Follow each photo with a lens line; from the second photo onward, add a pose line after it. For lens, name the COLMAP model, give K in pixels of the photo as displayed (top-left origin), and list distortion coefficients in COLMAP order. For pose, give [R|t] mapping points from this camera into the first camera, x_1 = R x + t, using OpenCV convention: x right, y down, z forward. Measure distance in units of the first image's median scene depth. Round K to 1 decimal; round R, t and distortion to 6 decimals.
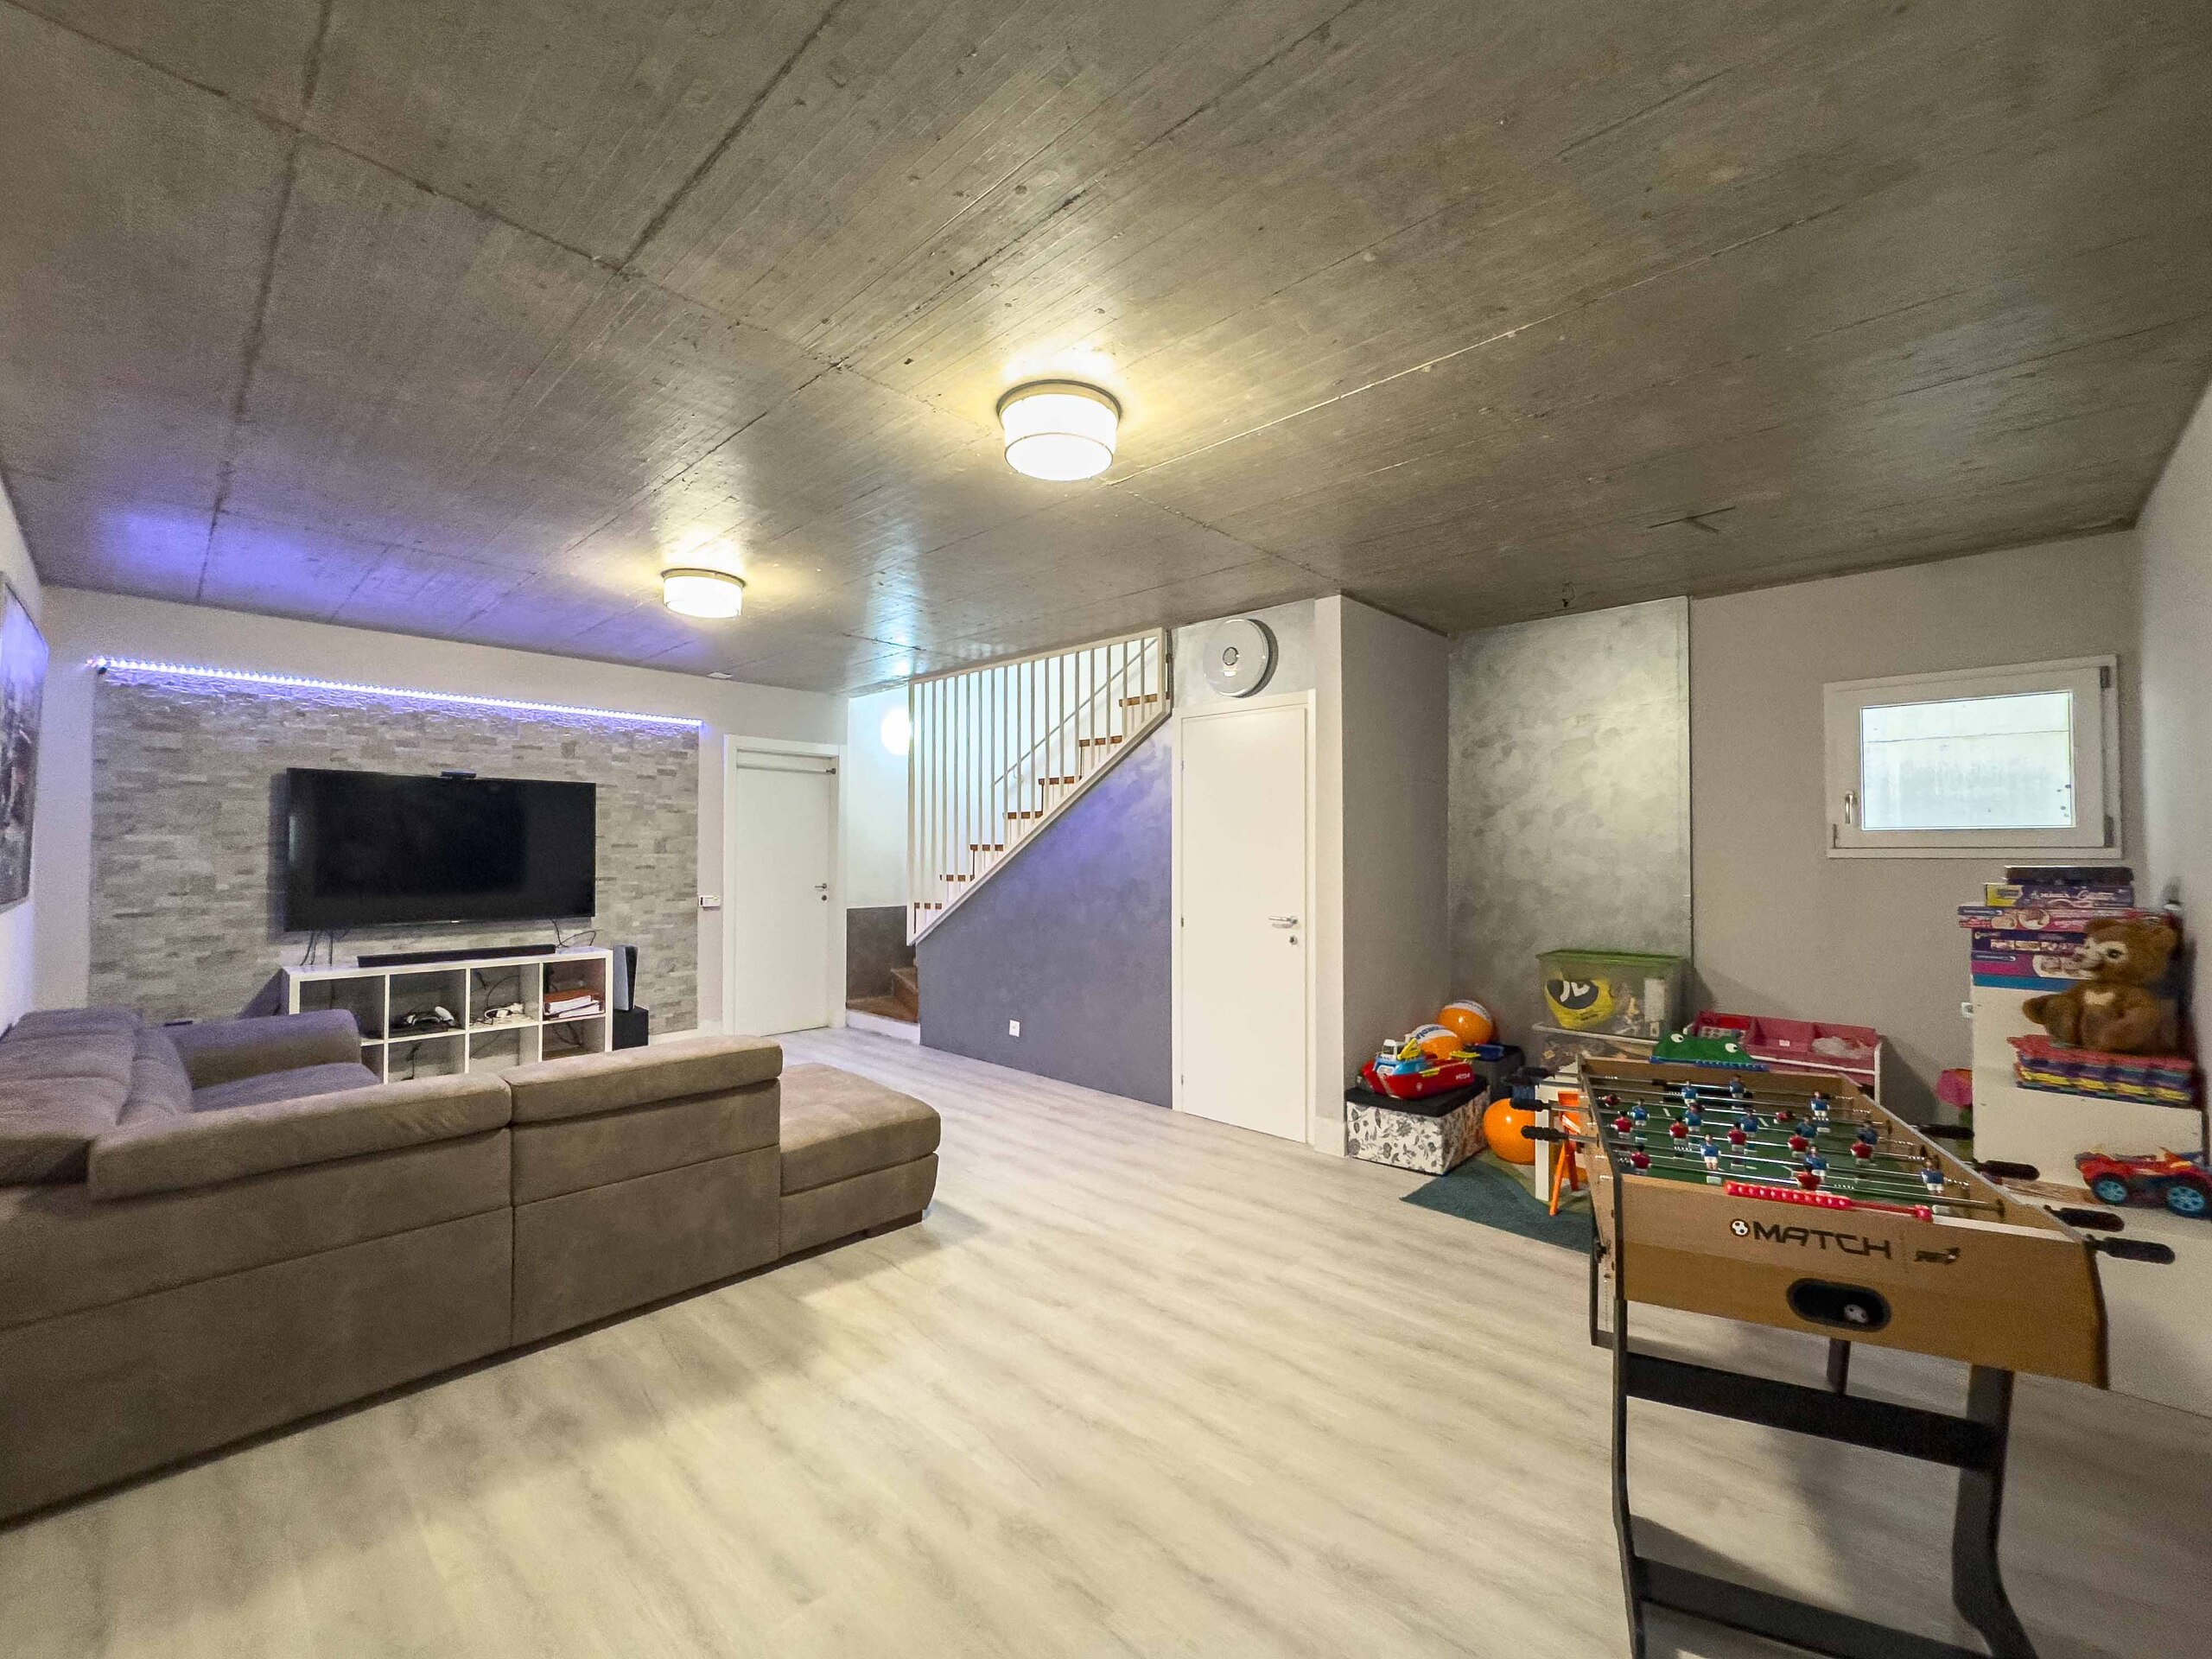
lens RADIAL K [[903.1, 0, 1100.7], [0, 903.1, 837.4], [0, 0, 1]] dist [0.002120, 0.000163]
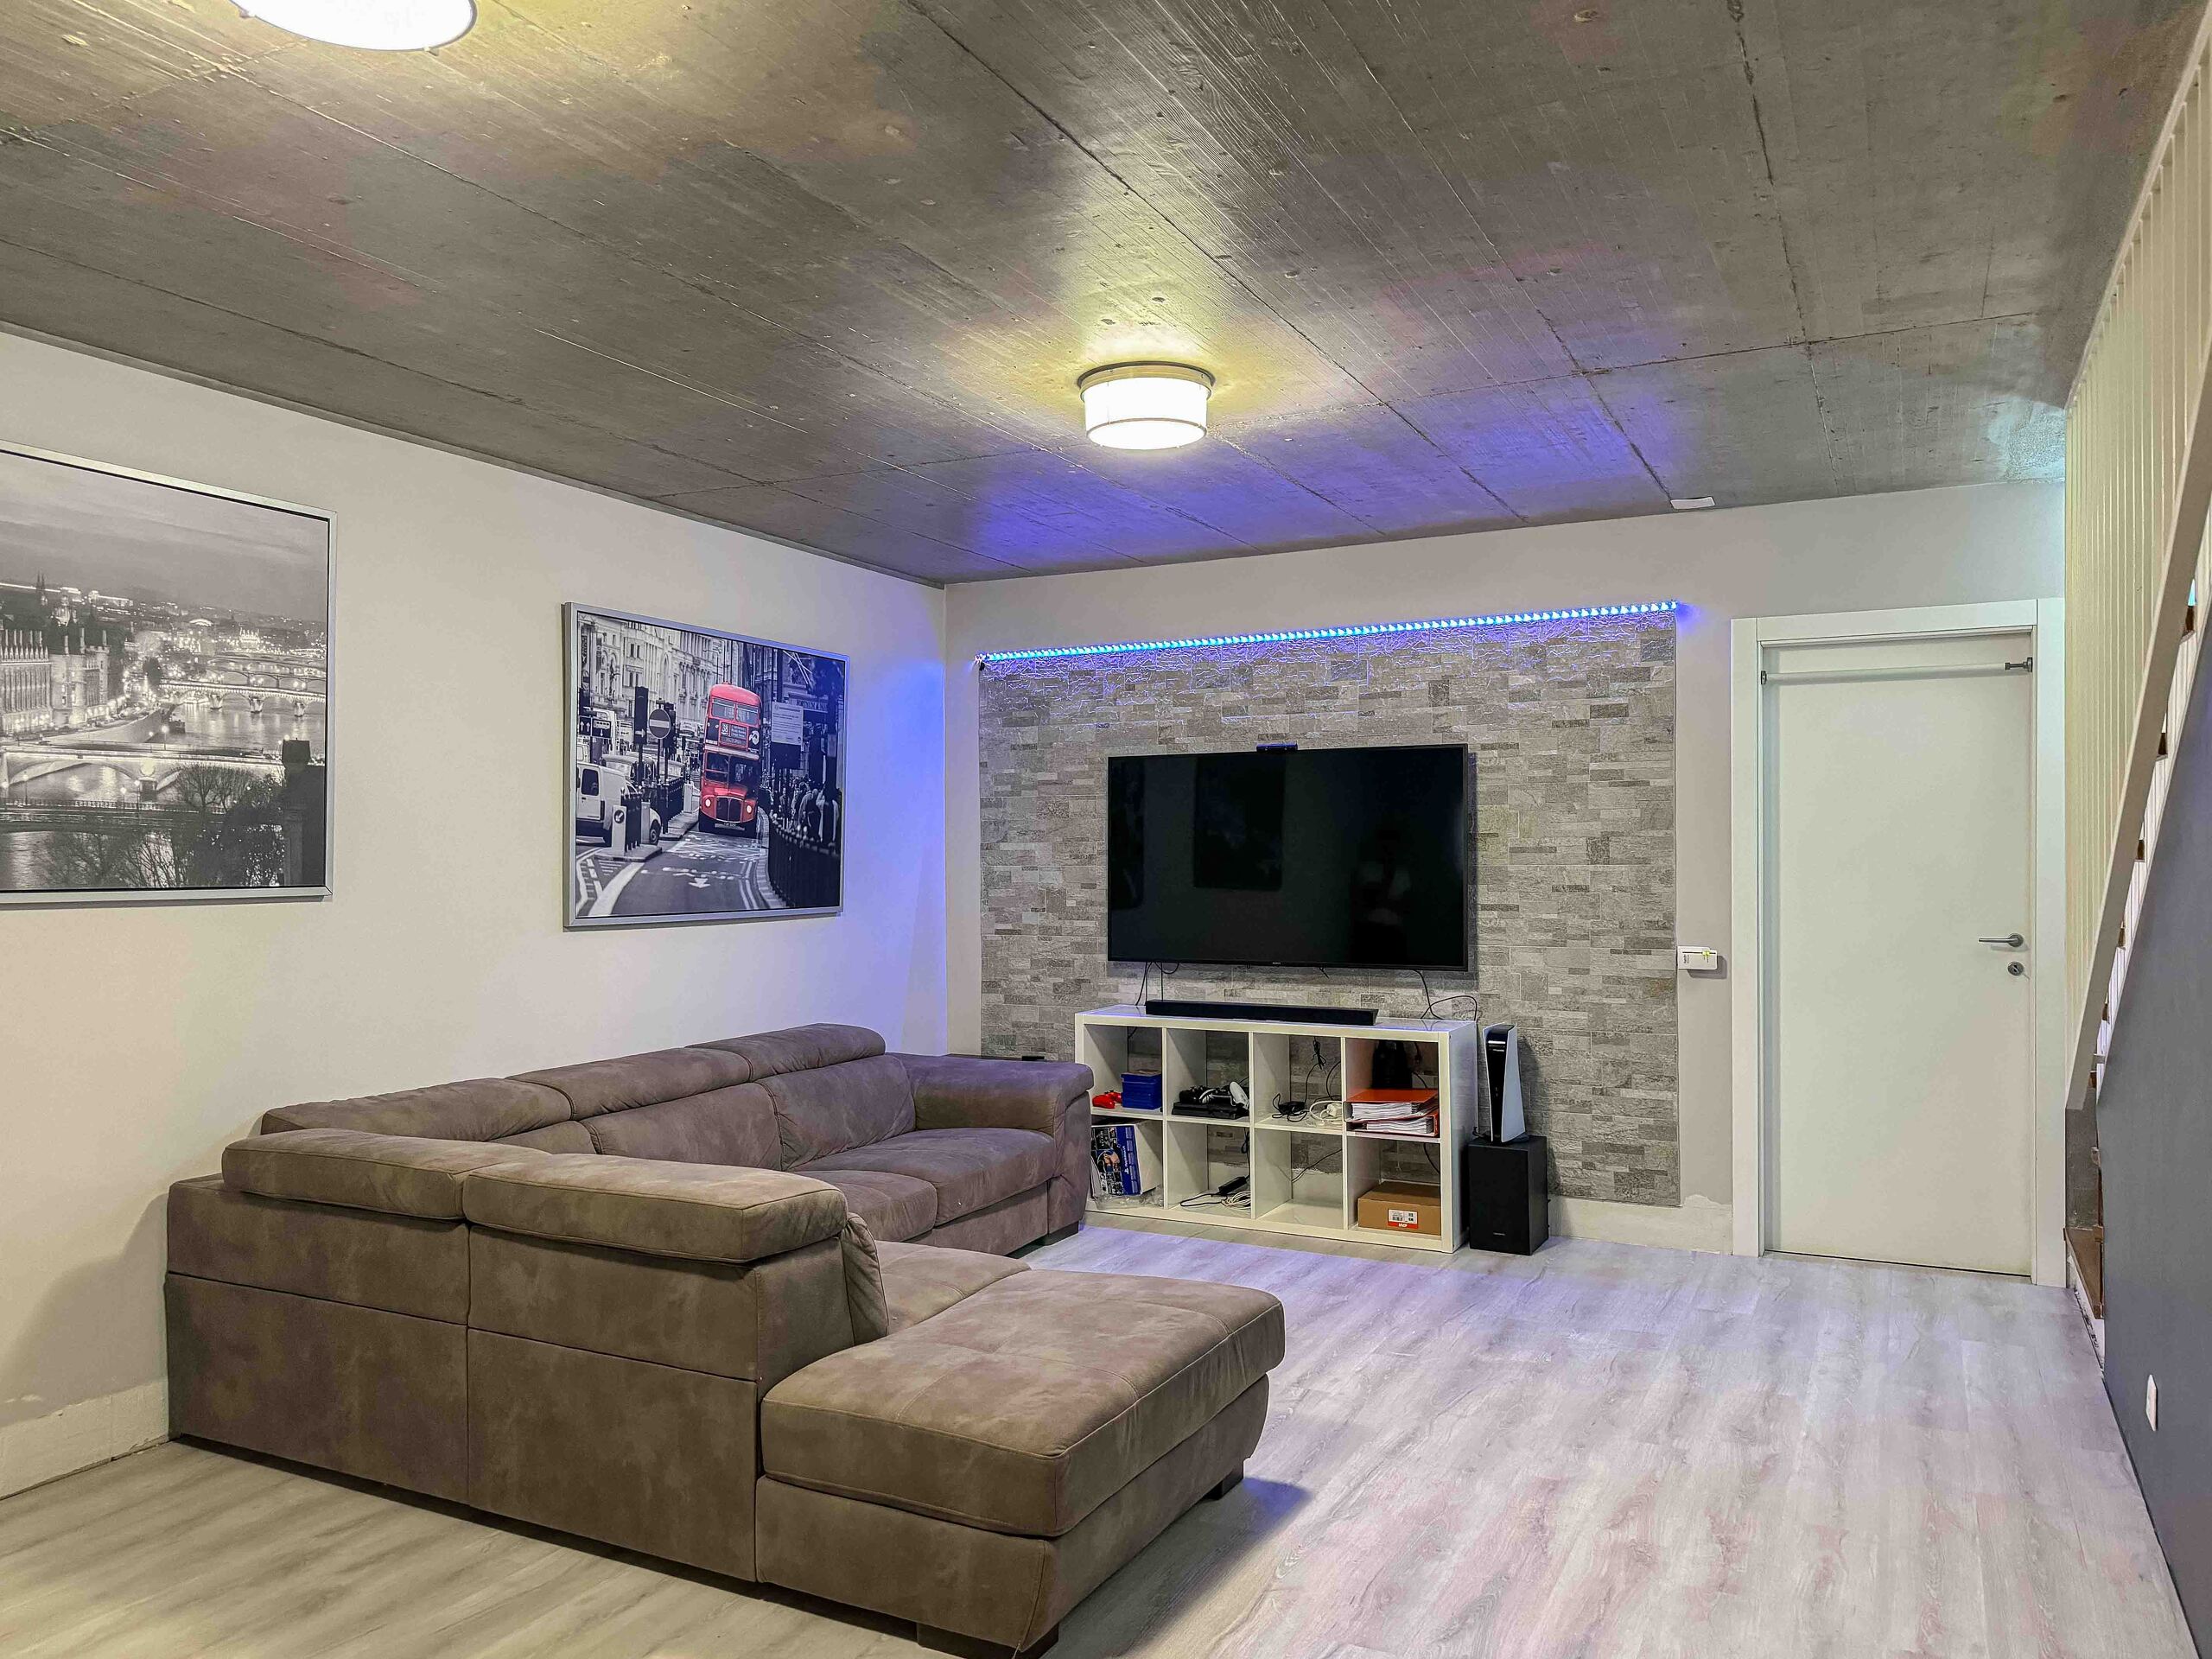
lens RADIAL K [[1586.0, 0, 1102.7], [0, 1586.0, 834.3], [0, 0, 1]] dist [0.035873, -0.010806]
pose [[0.277893, -0.009908, -0.960561, 0.421571], [0.021609, 0.999758, -0.004061, -0.002876], [0.960369, -0.019628, 0.278040, 0.565156]]
